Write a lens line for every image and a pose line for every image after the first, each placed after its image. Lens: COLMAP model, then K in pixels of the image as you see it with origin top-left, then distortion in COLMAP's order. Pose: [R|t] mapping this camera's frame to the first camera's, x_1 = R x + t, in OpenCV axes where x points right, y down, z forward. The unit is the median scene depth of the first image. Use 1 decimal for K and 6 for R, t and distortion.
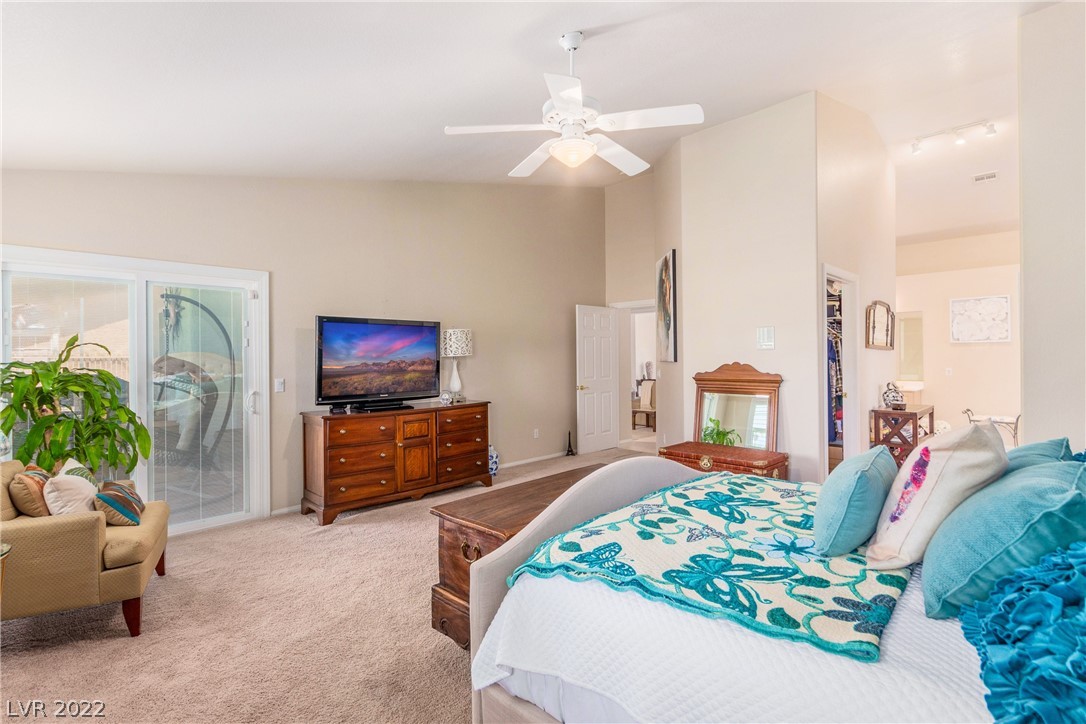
lens RADIAL K [[509.1, 0, 520.6], [0, 509.1, 350.4], [0, 0, 1]] dist [0.003857, -0.000043]
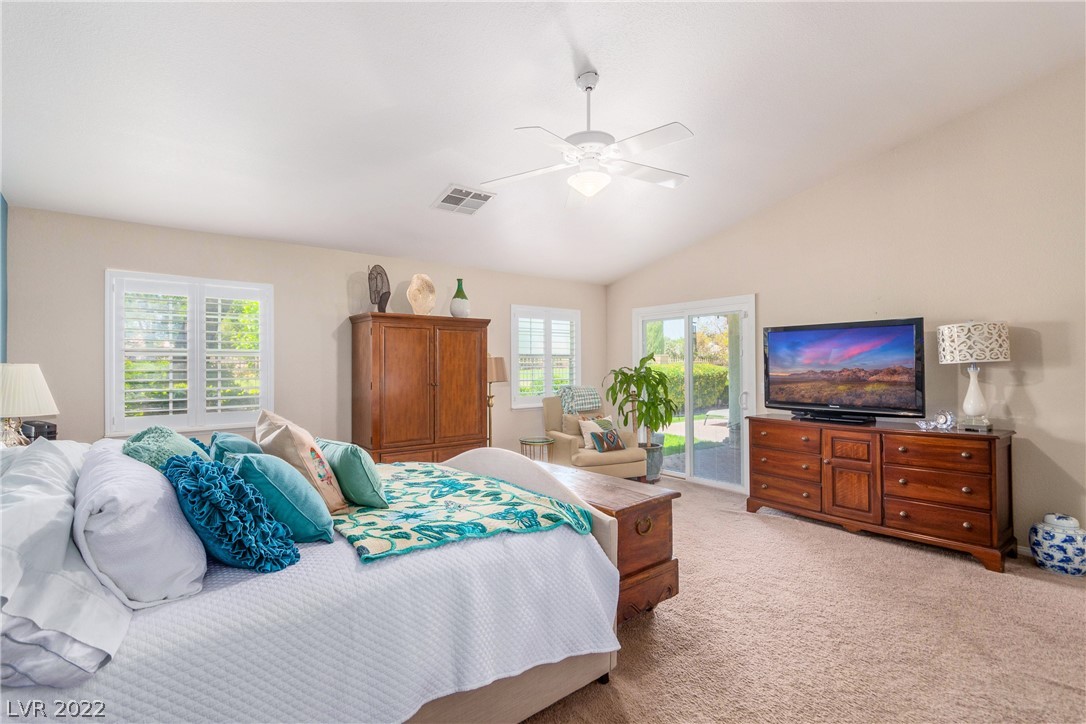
lens RADIAL K [[509.1, 0, 539.3], [0, 509.1, 366.1], [0, 0, 1]] dist [0.003857, -0.000043]
pose [[-0.098441, 0.005528, -0.995127, 0.716173], [0.015635, 0.999870, 0.004008, 0.003797], [0.995020, -0.015164, -0.098515, 0.586009]]
